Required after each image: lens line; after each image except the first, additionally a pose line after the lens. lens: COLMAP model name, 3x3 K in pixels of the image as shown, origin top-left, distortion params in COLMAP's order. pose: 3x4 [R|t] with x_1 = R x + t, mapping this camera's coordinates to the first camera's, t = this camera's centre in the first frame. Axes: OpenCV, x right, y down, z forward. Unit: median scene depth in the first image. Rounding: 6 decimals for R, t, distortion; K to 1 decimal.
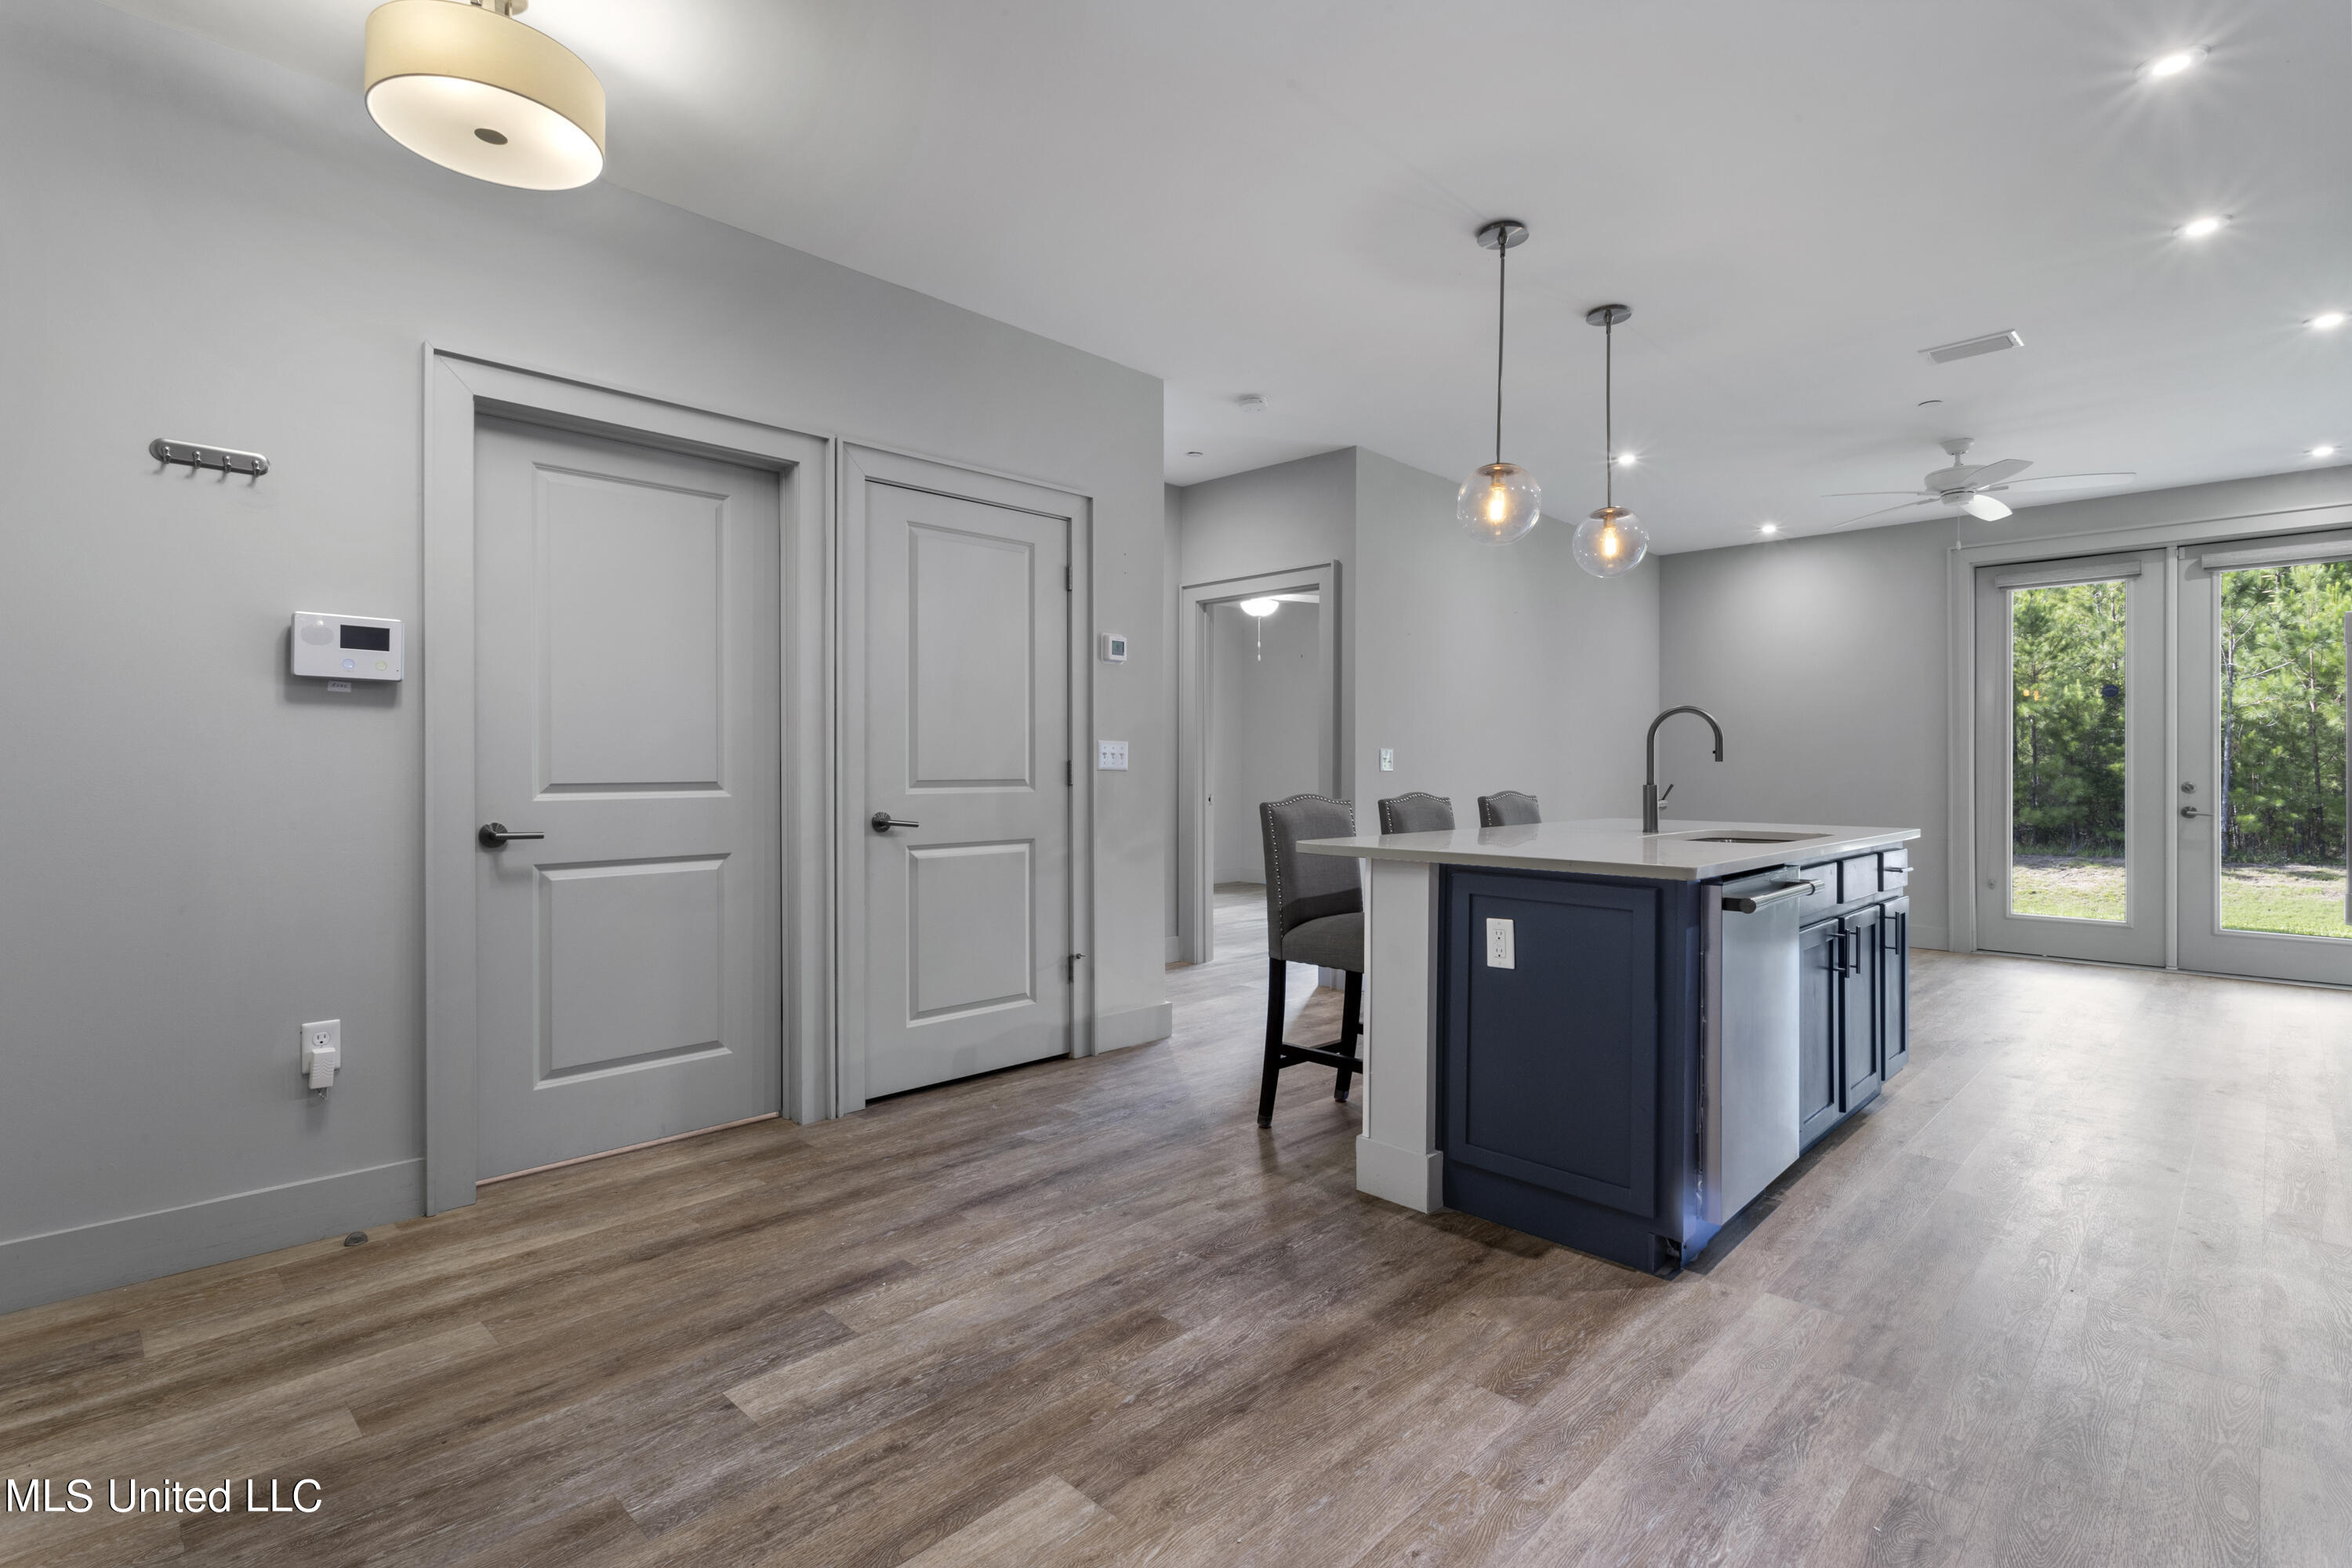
lens RADIAL K [[1115.0, 0, 1171.6], [0, 1115.0, 766.8], [0, 0, 1]] dist [-0.001685, 0.003204]
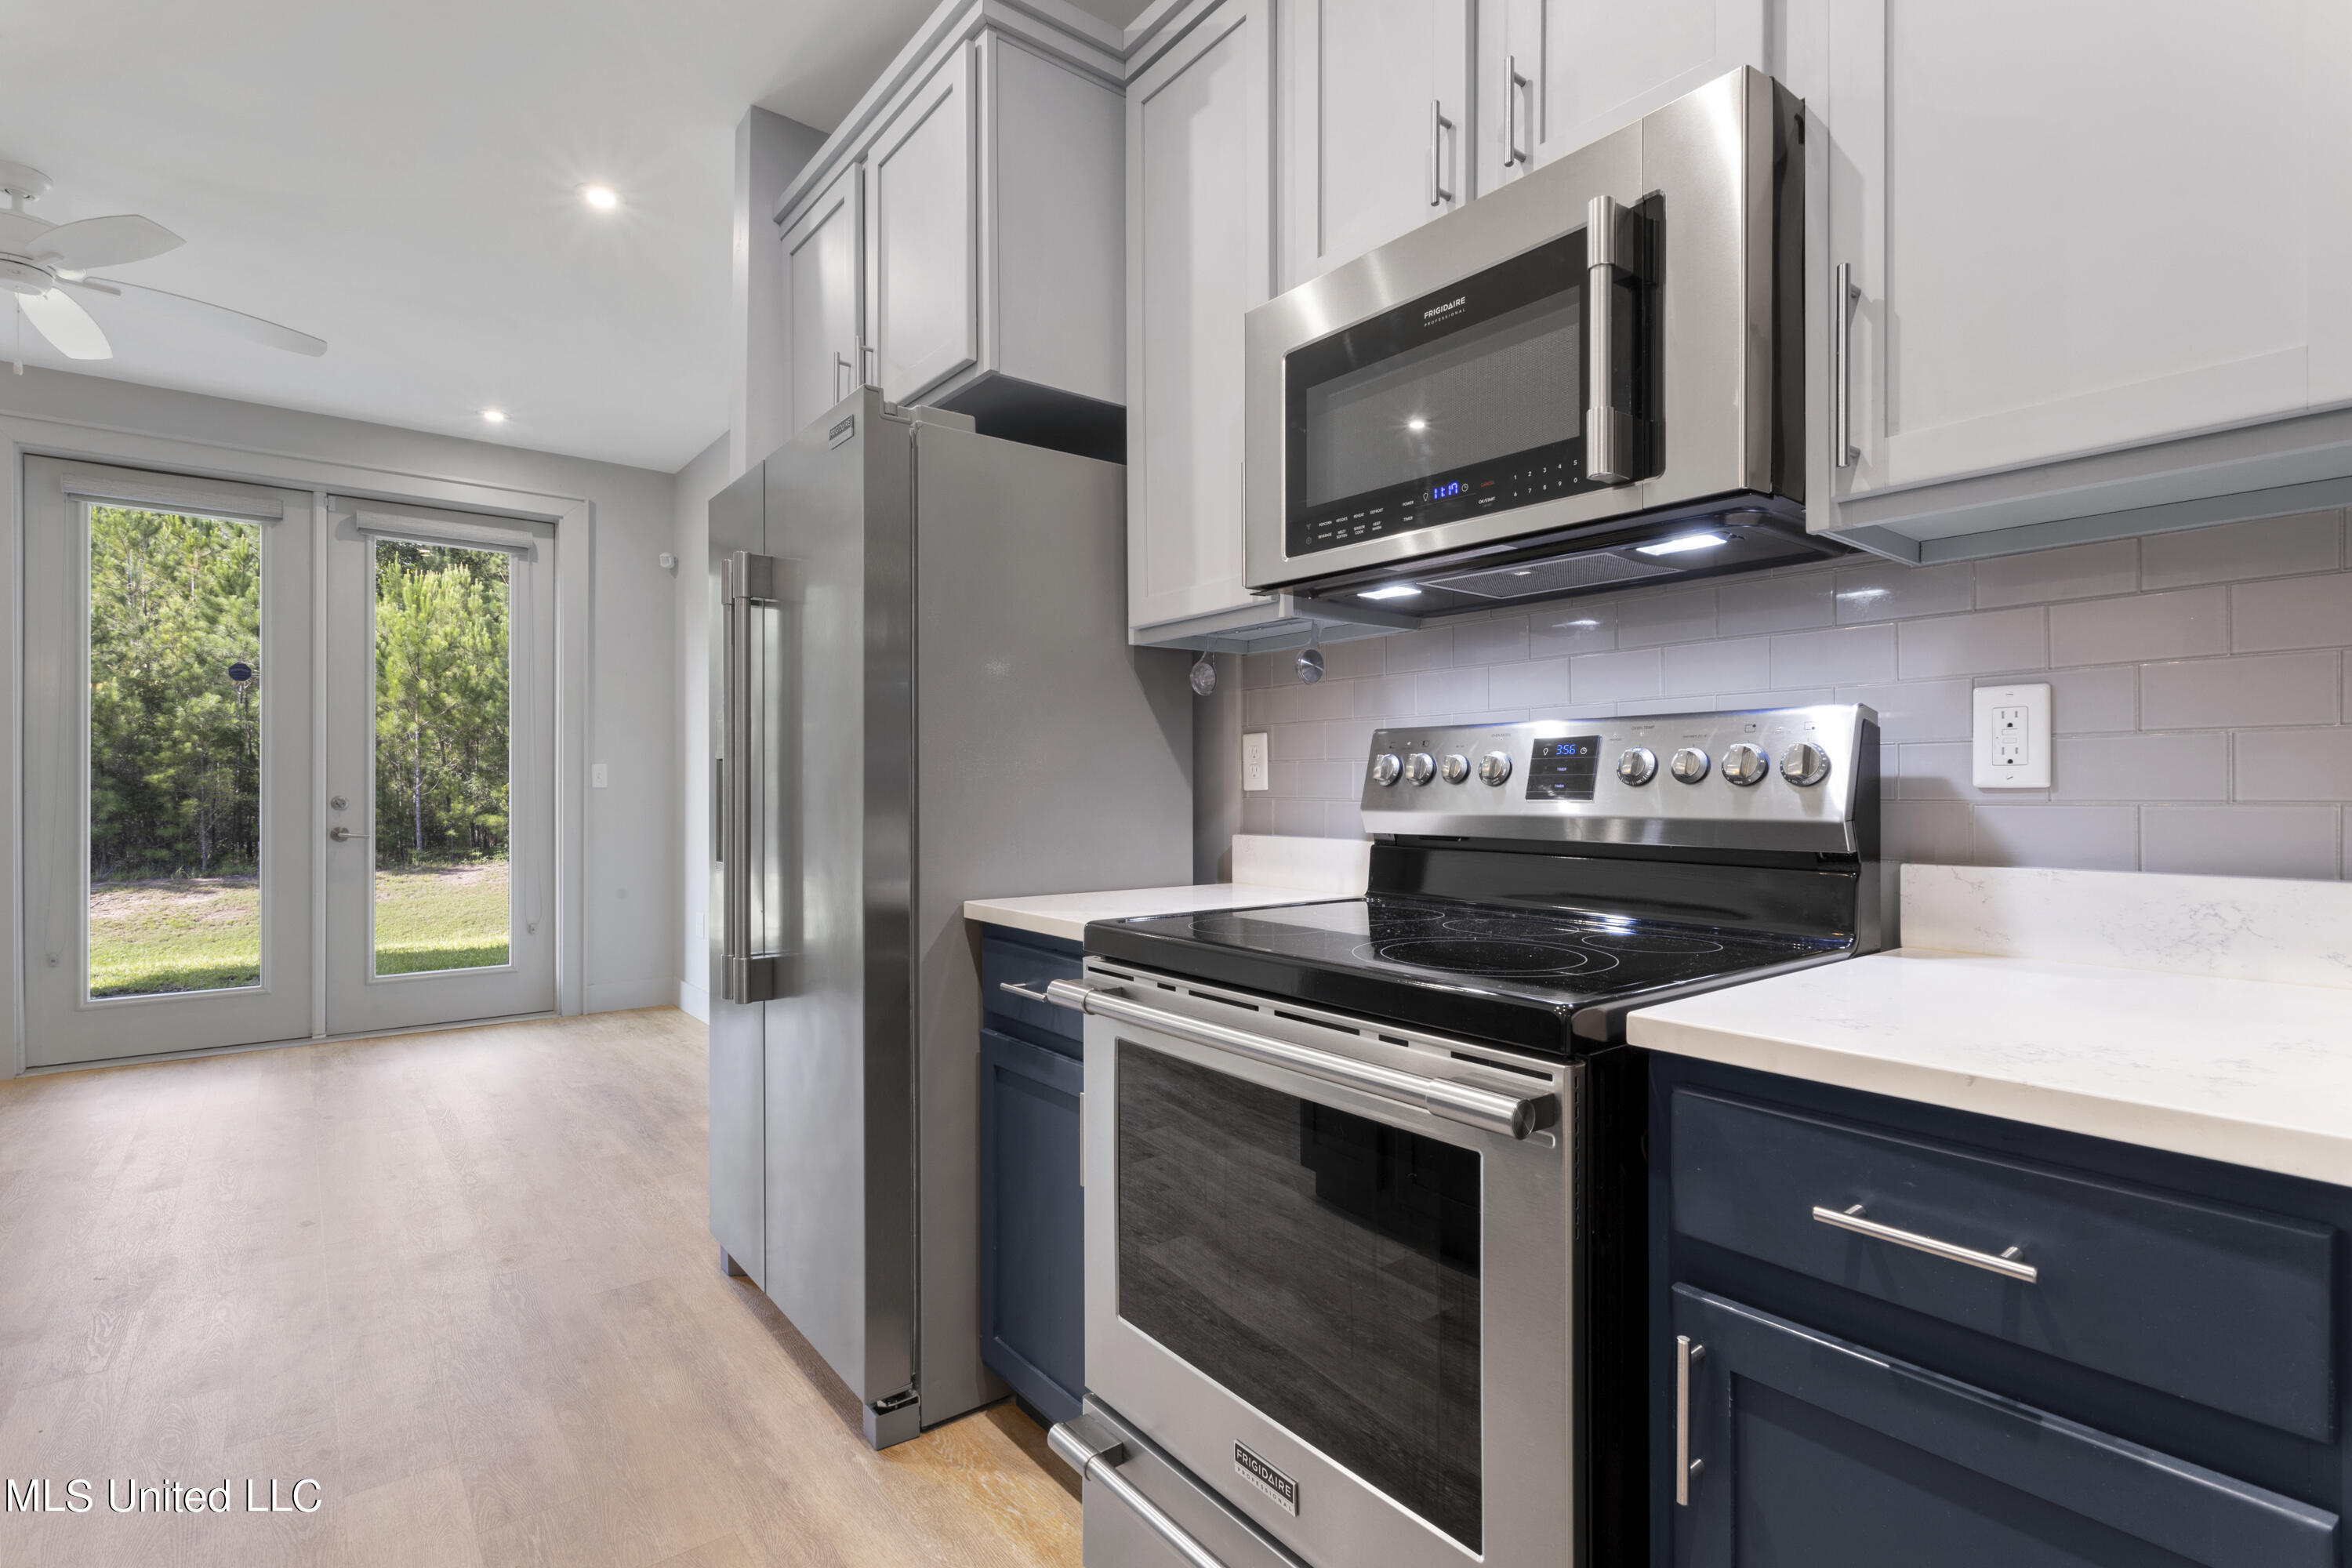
lens RADIAL K [[1115.0, 0, 1172.6], [0, 1115.0, 787.2], [0, 0, 1]] dist [-0.001685, 0.003204]
pose [[0.117188, -0.002691, 0.993106, 0.301836], [-0.005359, 0.999980, 0.003342, 0.002462], [-0.993095, -0.005714, 0.117171, 0.492818]]
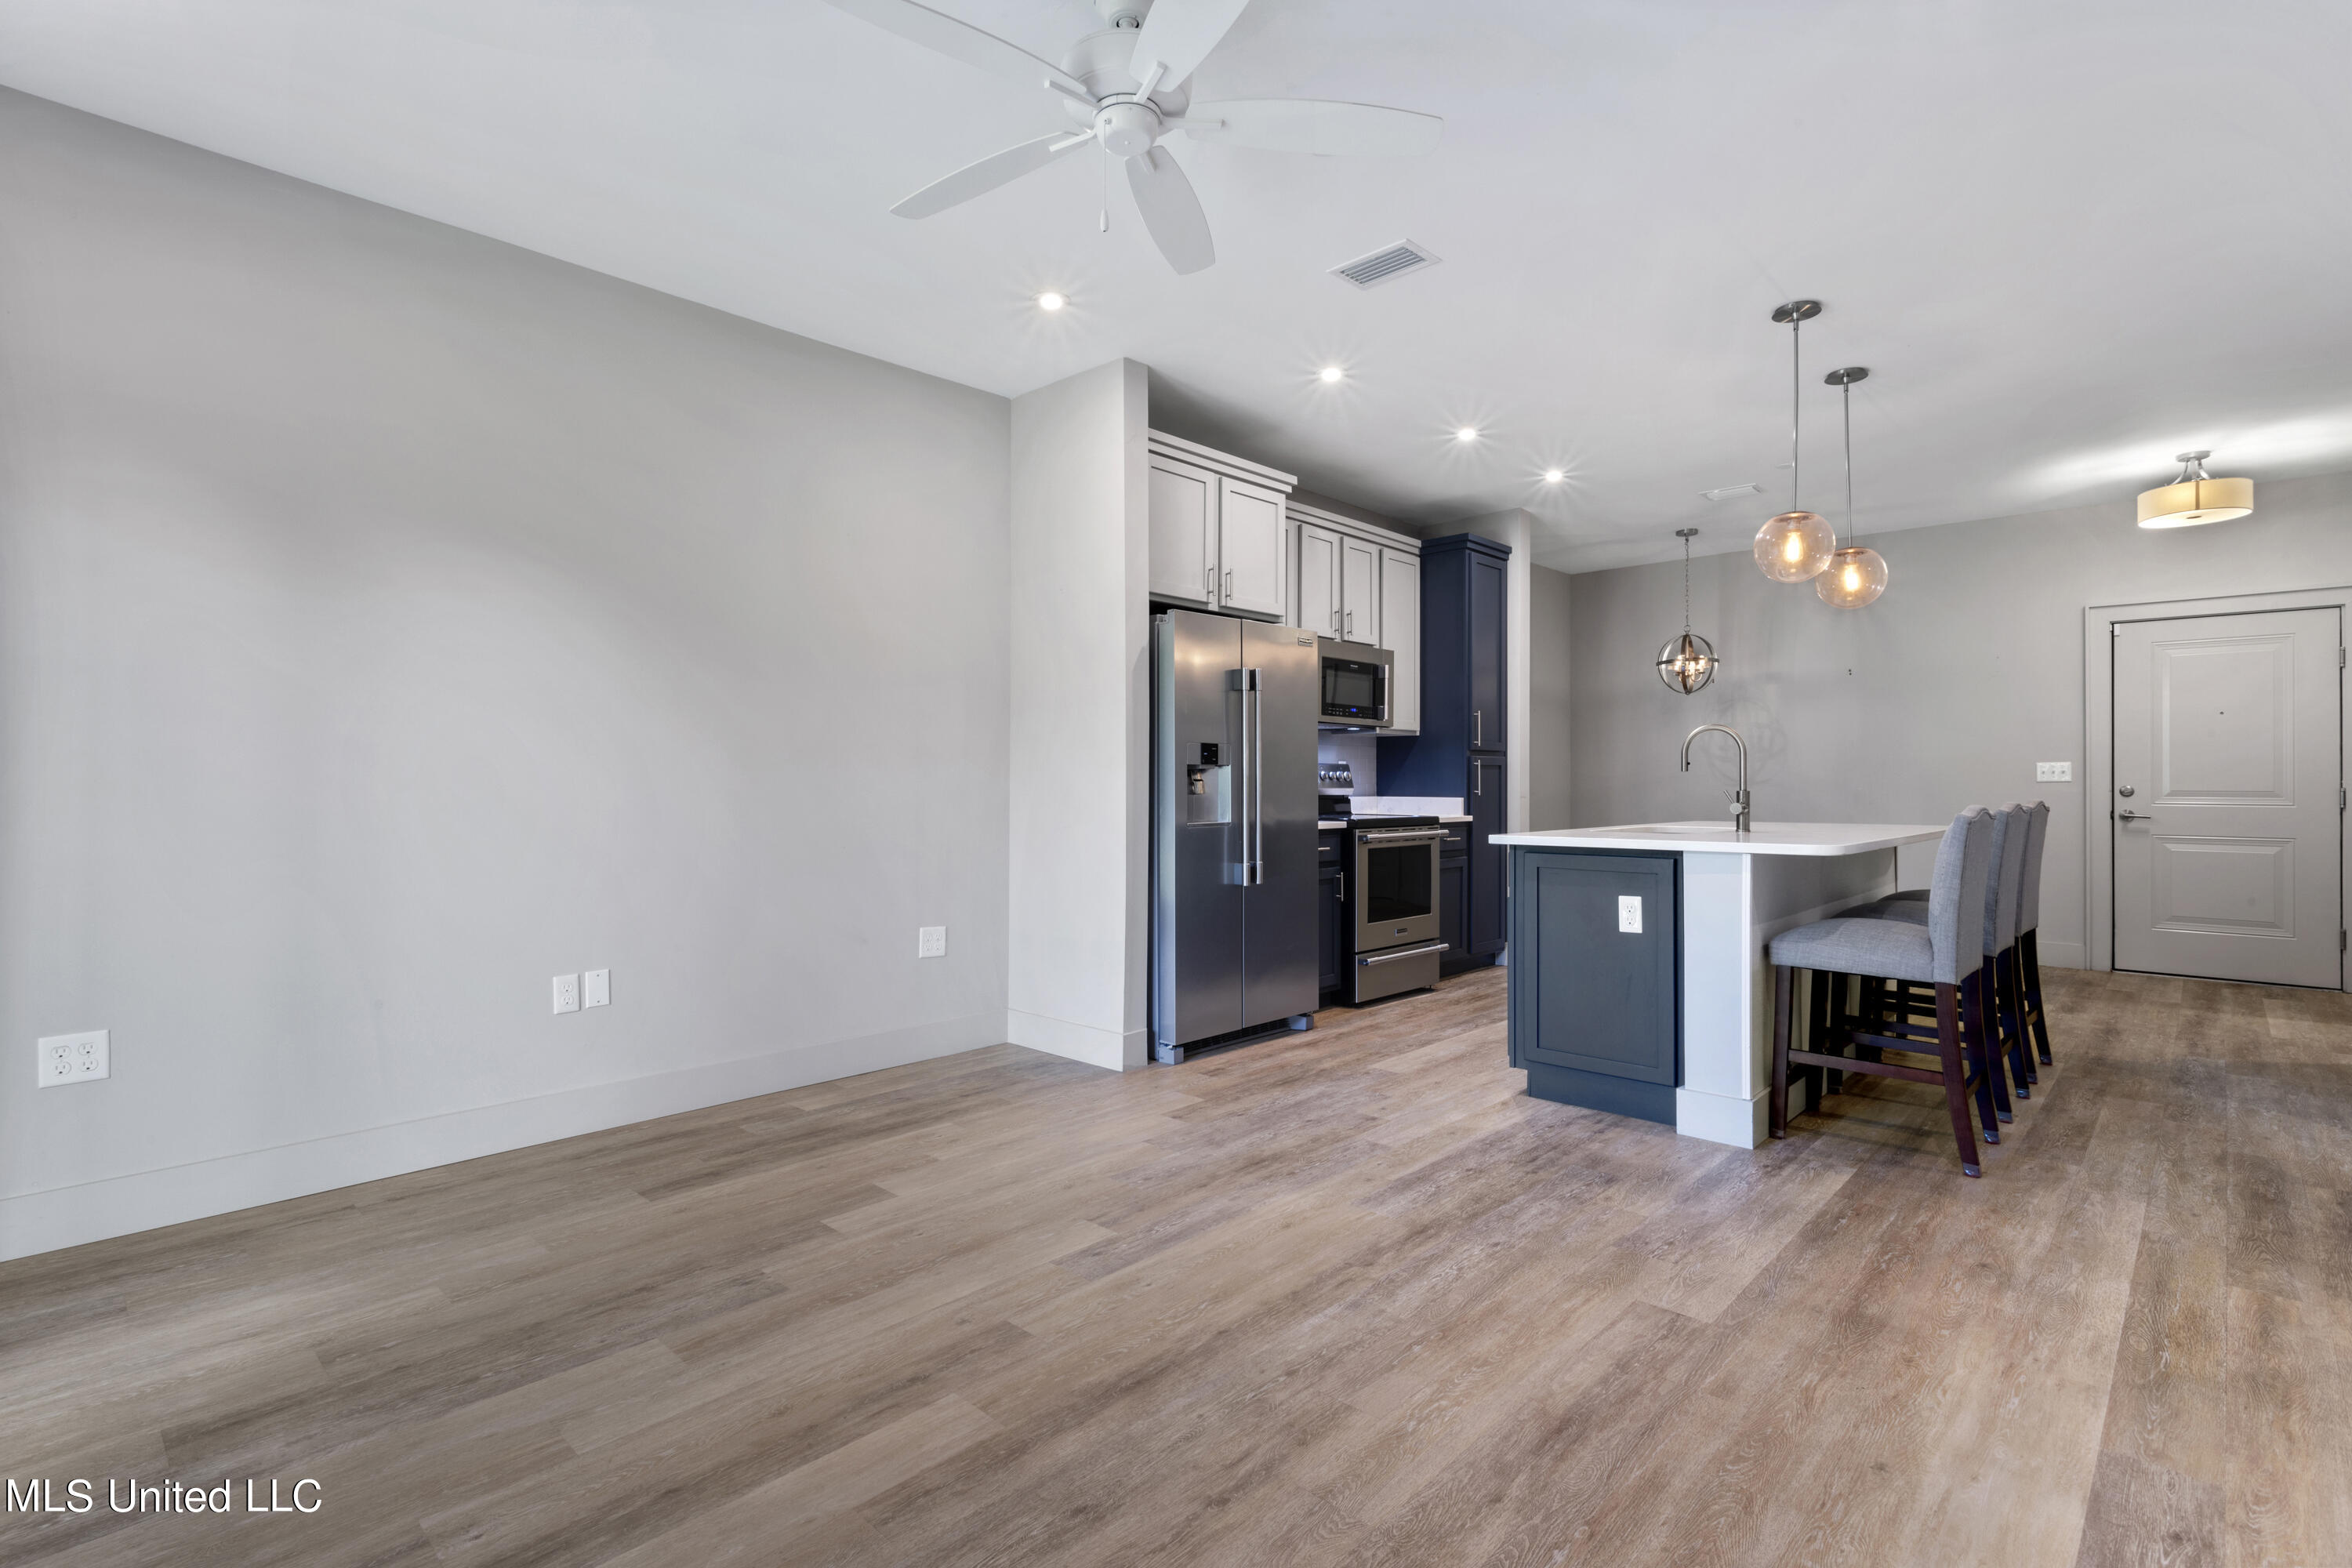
lens RADIAL K [[1115.0, 0, 1171.9], [0, 1115.0, 770.1], [0, 0, 1]] dist [-0.001685, 0.003204]
pose [[-0.999768, -0.003400, -0.021274, 0.908920], [-0.003059, 0.999866, -0.016072, 0.012763], [0.021326, -0.016003, -0.999644, 1.858531]]
